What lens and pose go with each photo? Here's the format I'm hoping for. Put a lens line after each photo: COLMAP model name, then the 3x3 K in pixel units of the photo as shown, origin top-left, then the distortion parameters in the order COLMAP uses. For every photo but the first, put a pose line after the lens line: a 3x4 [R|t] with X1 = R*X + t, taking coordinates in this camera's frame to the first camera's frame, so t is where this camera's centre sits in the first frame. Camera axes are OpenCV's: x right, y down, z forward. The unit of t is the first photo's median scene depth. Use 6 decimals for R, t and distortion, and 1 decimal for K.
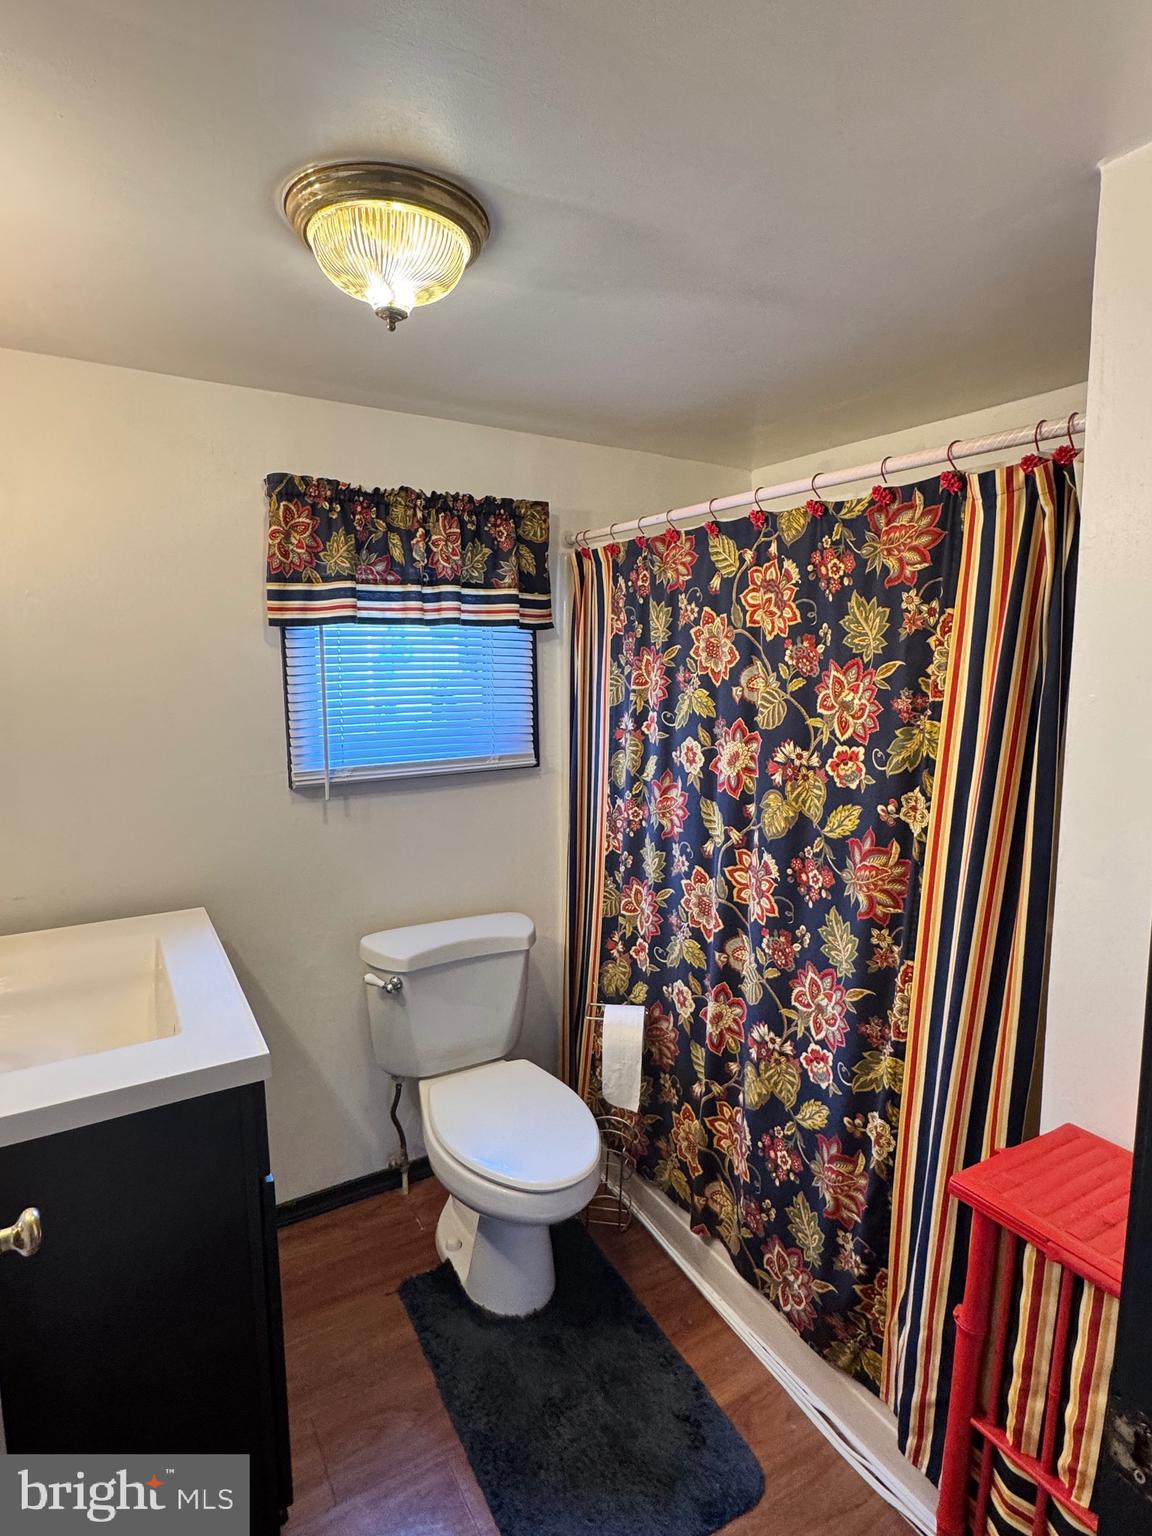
lens RADIAL K [[797.7, 0, 581.1], [0, 797.7, 770.9], [0, 0, 1]] dist [-0.000954, -0.000689]
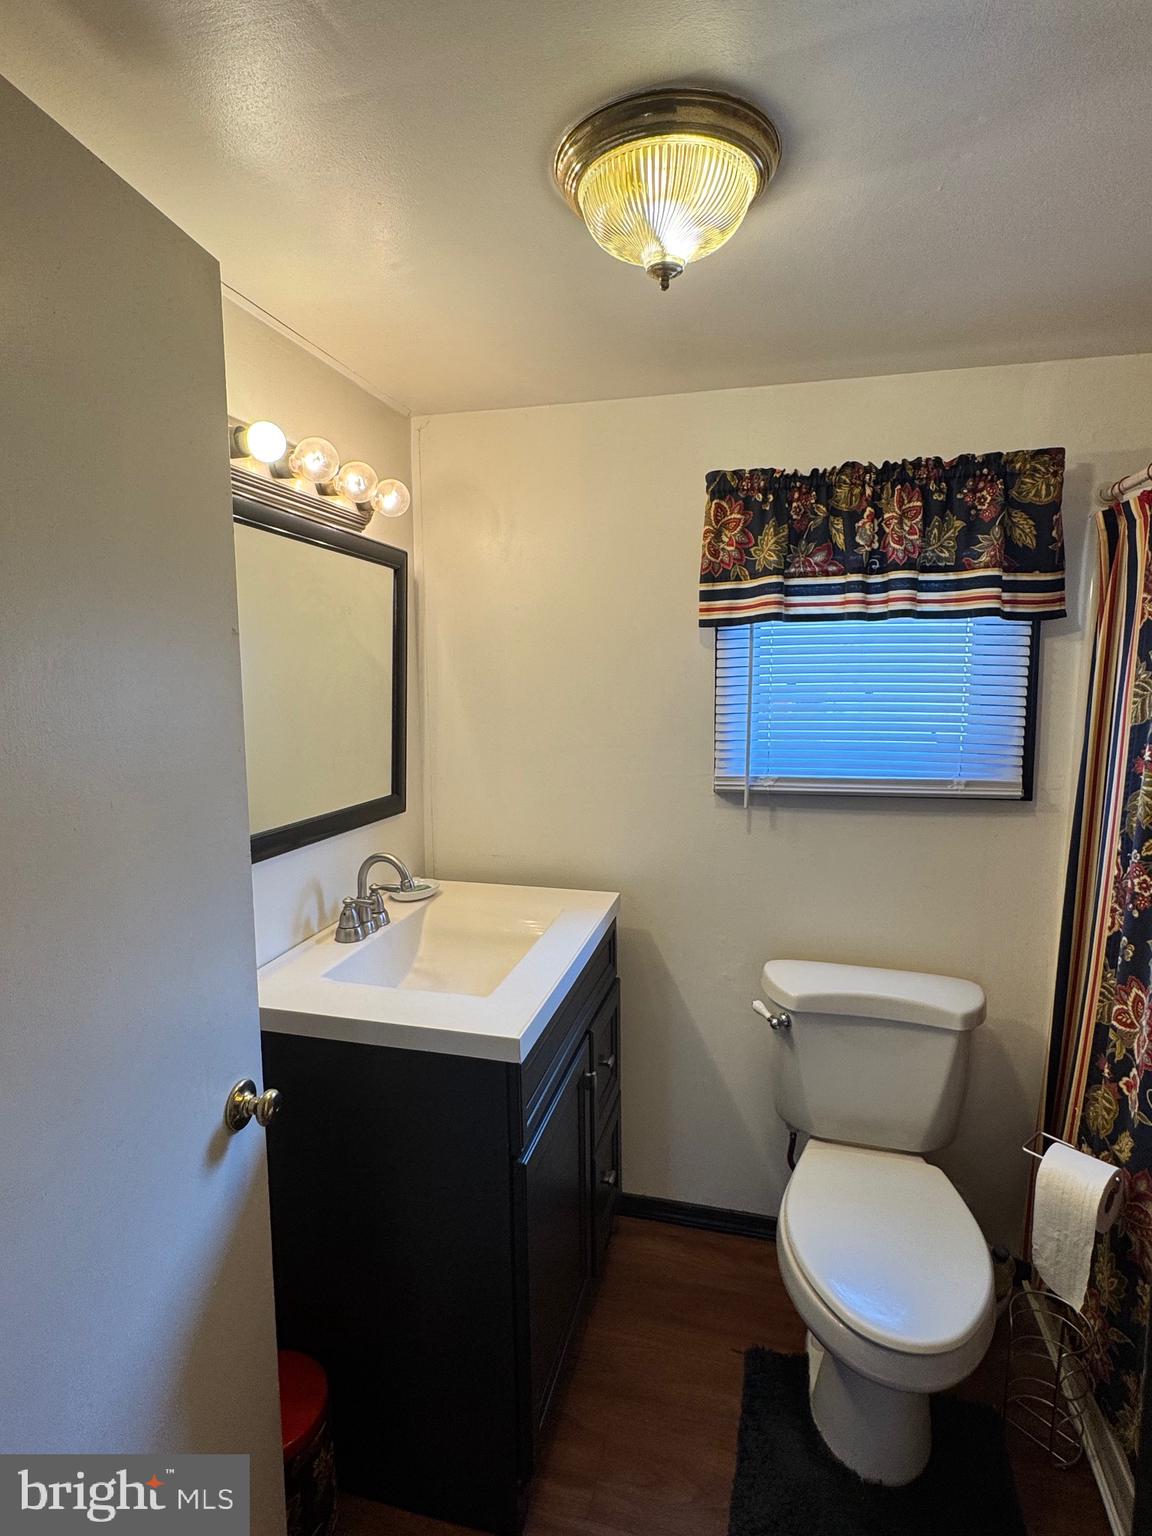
lens RADIAL K [[797.7, 0, 576.2], [0, 797.7, 769.4], [0, 0, 1]] dist [-0.000954, -0.000689]
pose [[0.699259, 0.089971, -0.709184, 0.207214], [-0.096040, 0.994878, 0.031519, -0.019858], [0.708387, 0.046070, 0.704319, 0.180478]]
